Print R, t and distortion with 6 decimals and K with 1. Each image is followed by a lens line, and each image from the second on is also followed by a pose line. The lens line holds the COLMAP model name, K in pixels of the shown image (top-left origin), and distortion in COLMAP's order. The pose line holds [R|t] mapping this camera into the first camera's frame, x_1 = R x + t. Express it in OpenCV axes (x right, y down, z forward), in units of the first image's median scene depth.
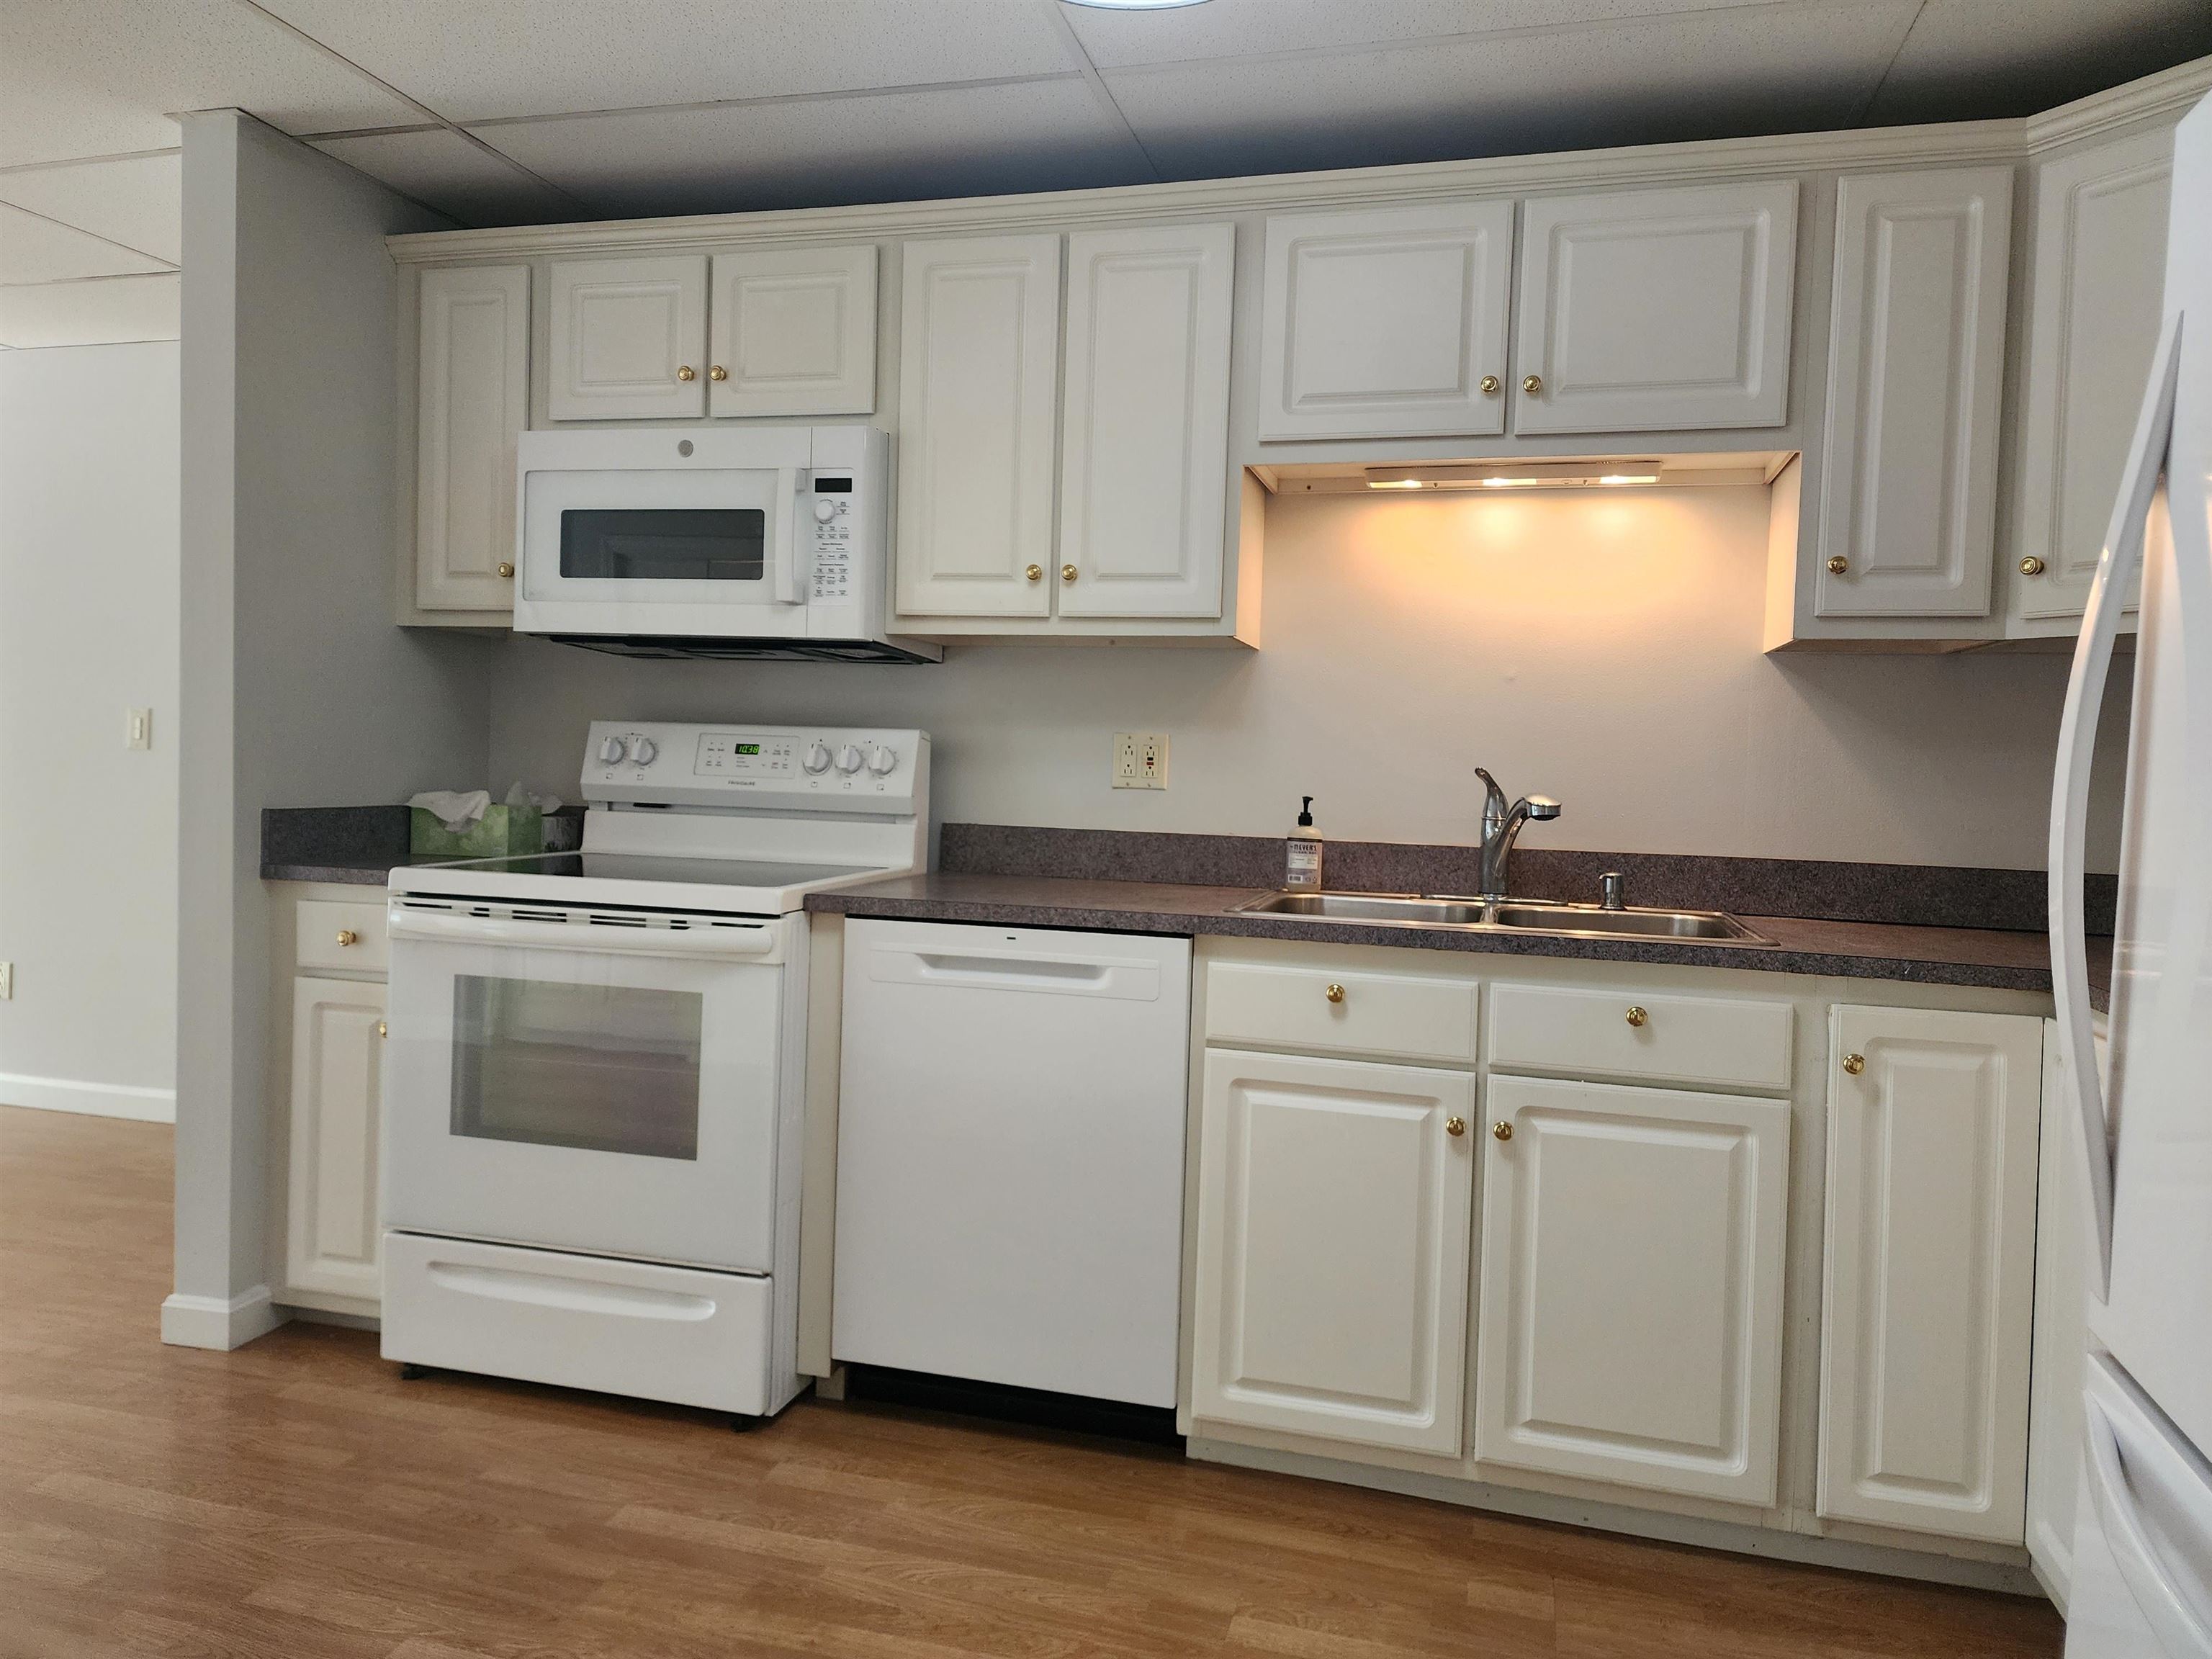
lens RADIAL K [[1489.5, 0, 1088.1], [0, 1489.5, 805.0], [0, 0, 1]] dist [0.069335, -0.060650]
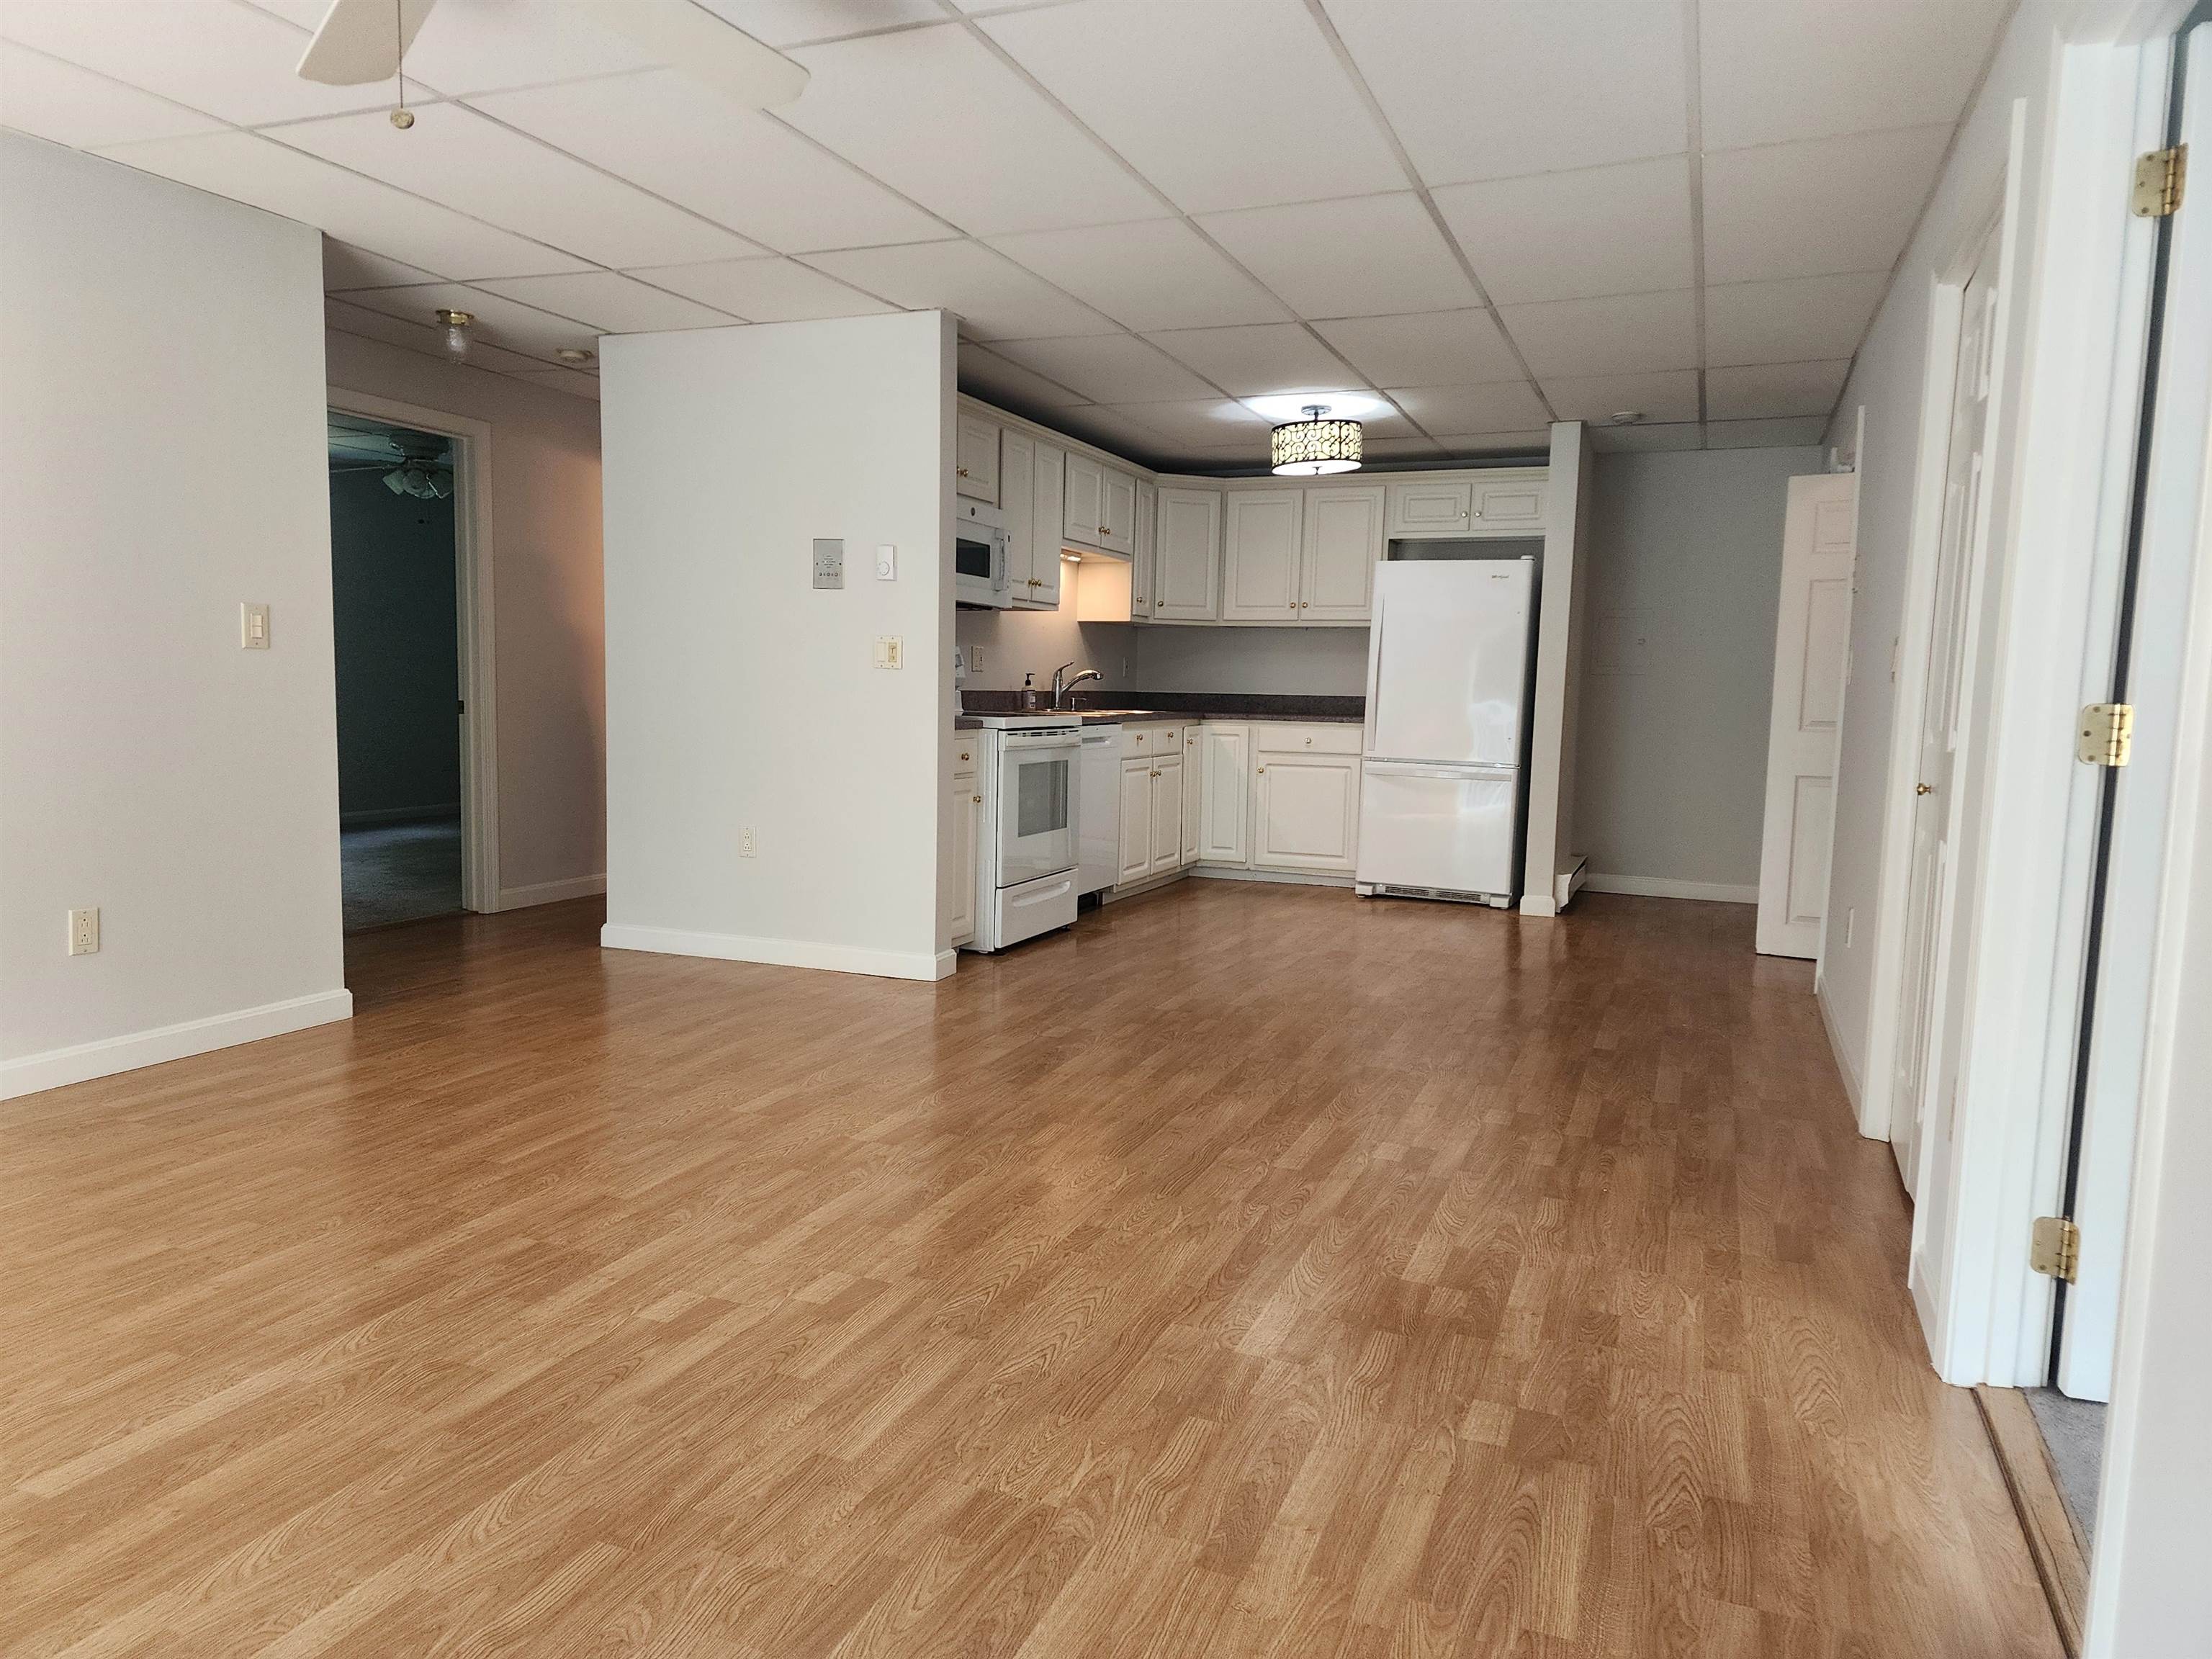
lens RADIAL K [[1434.7, 0, 1117.3], [0, 1434.7, 825.4], [0, 0, 1]] dist [0.125680, -0.115570]
pose [[0.119707, -0.126909, 0.984665, -2.324755], [0.013905, 0.991913, 0.126153, -0.056587], [-0.992712, -0.001410, 0.120503, 0.573121]]
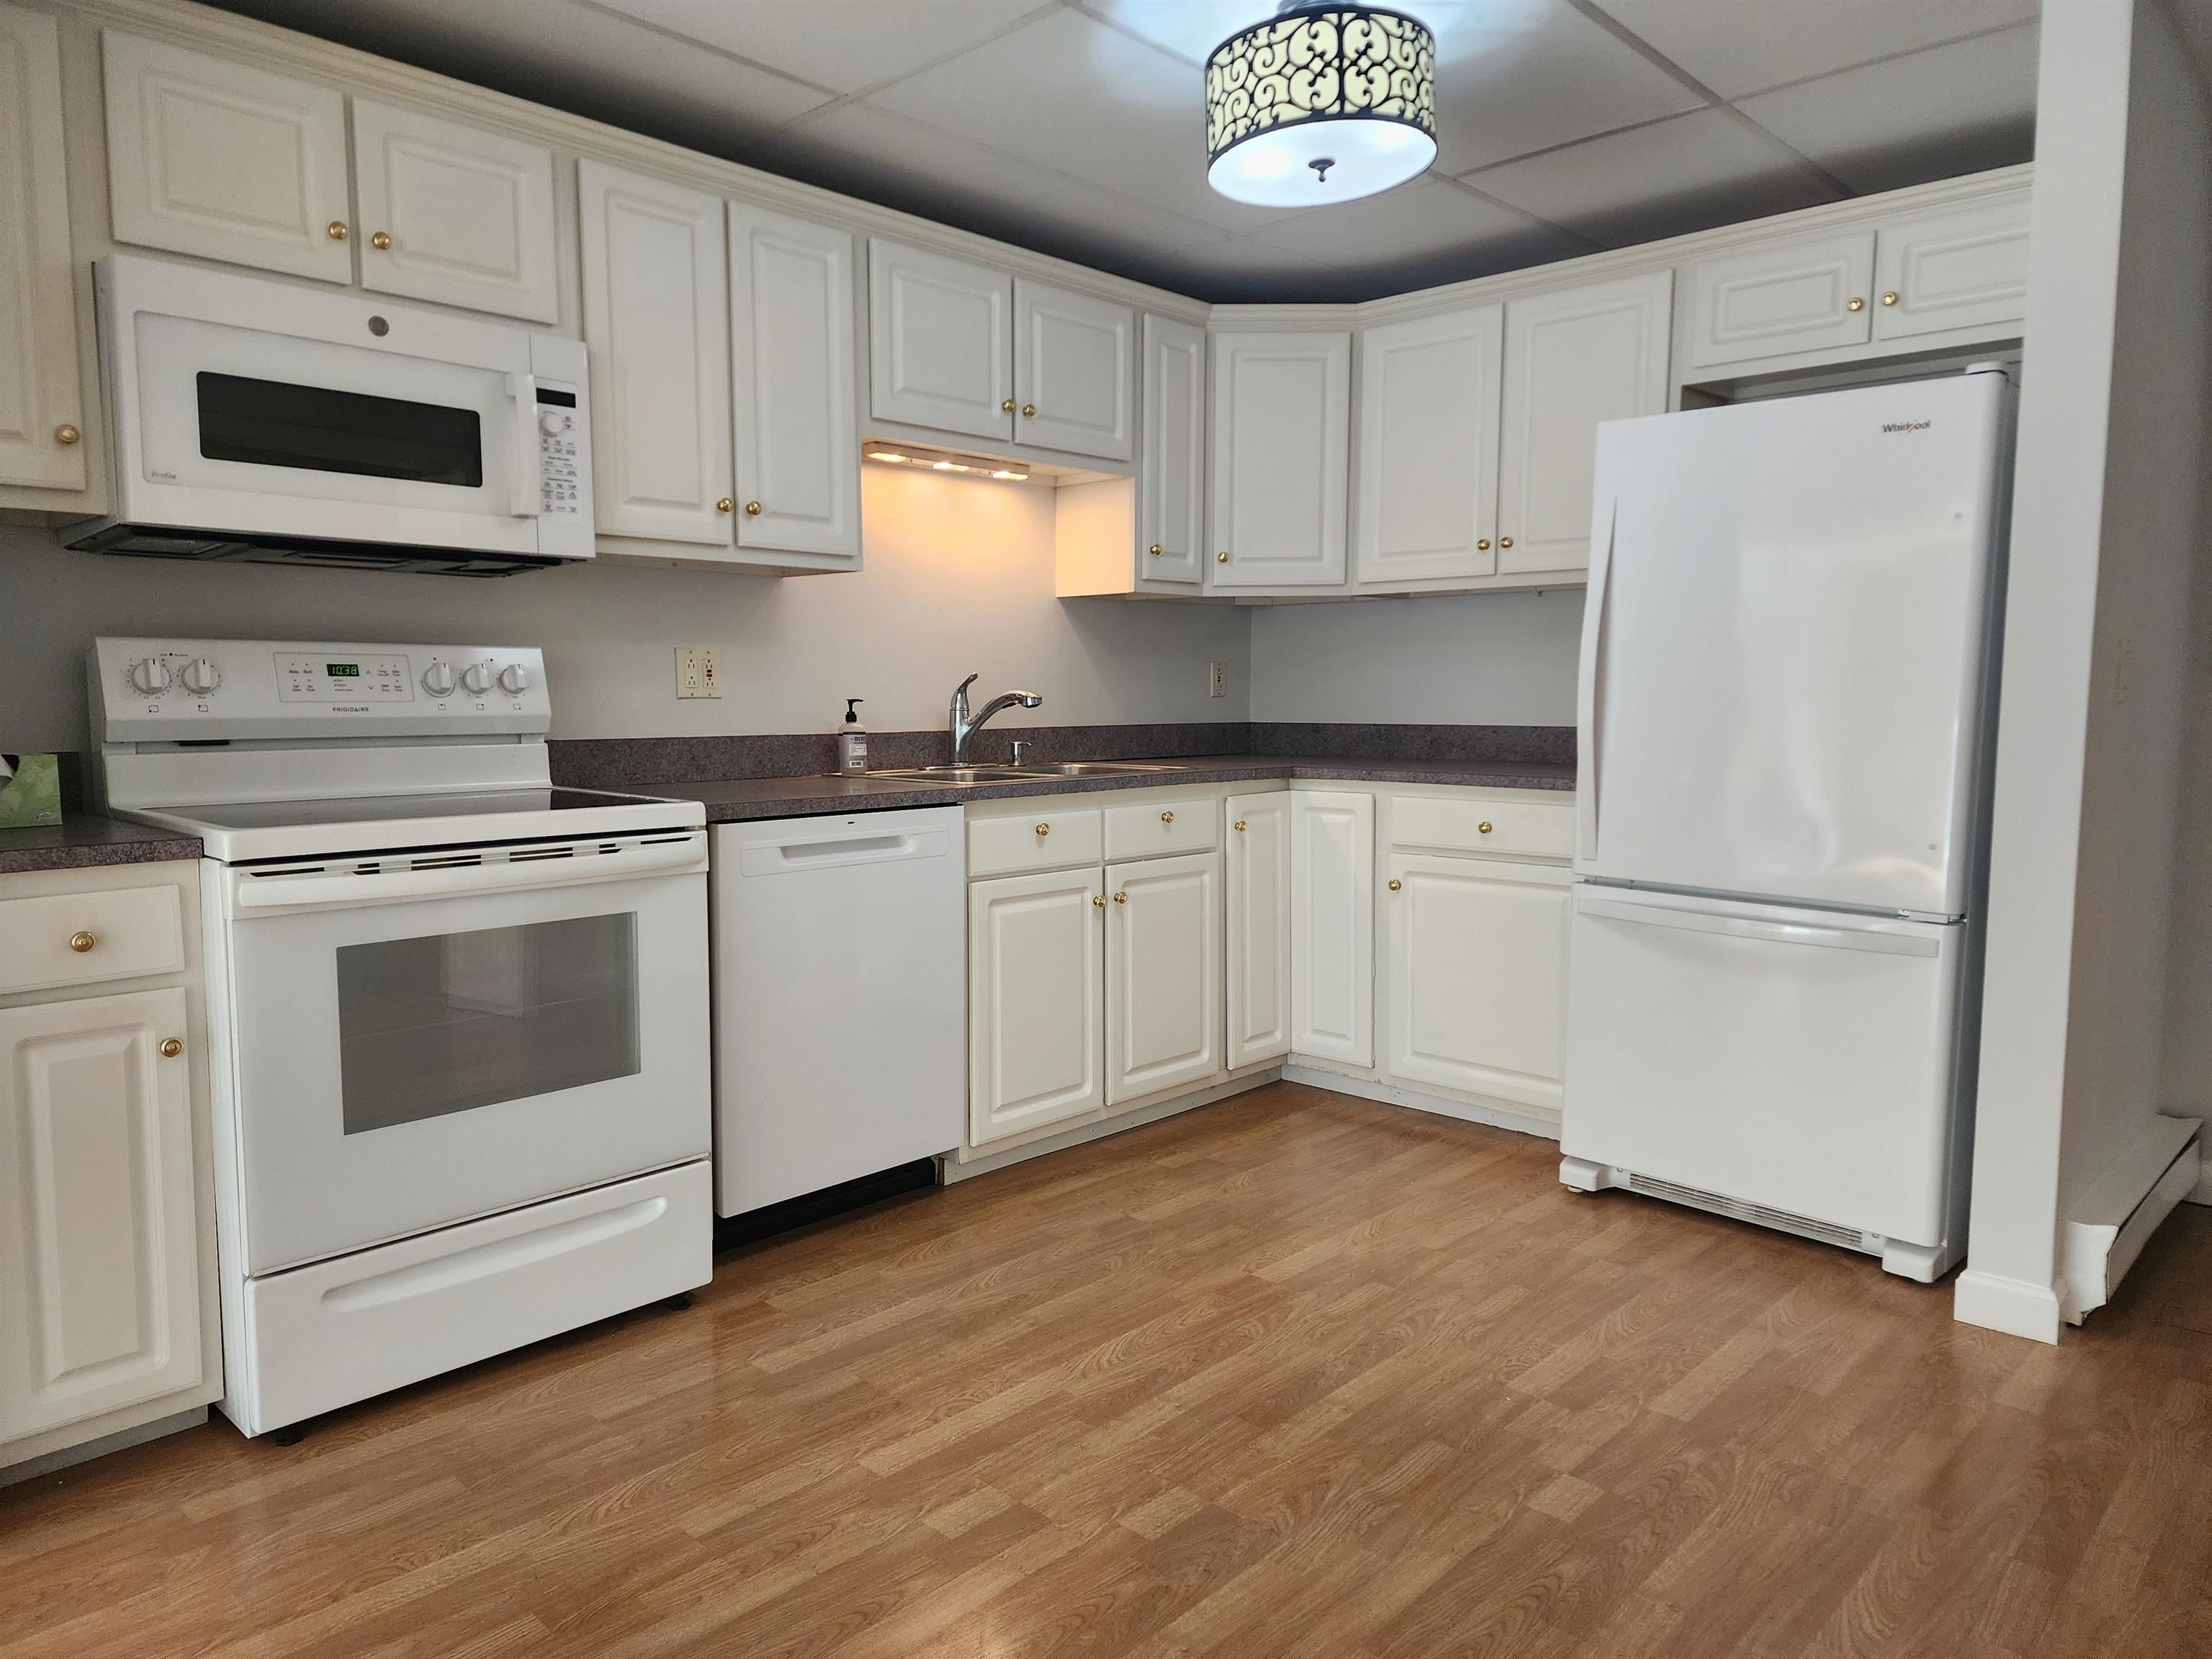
lens RADIAL K [[1463.9, 0, 1107.0], [0, 1463.9, 820.5], [0, 0, 1]] dist [0.066580, -0.065860]
pose [[0.471591, -0.112238, 0.874645, -0.879798], [0.042357, 0.993605, 0.104666, -0.024632], [-0.880799, -0.012312, 0.473329, 0.219132]]
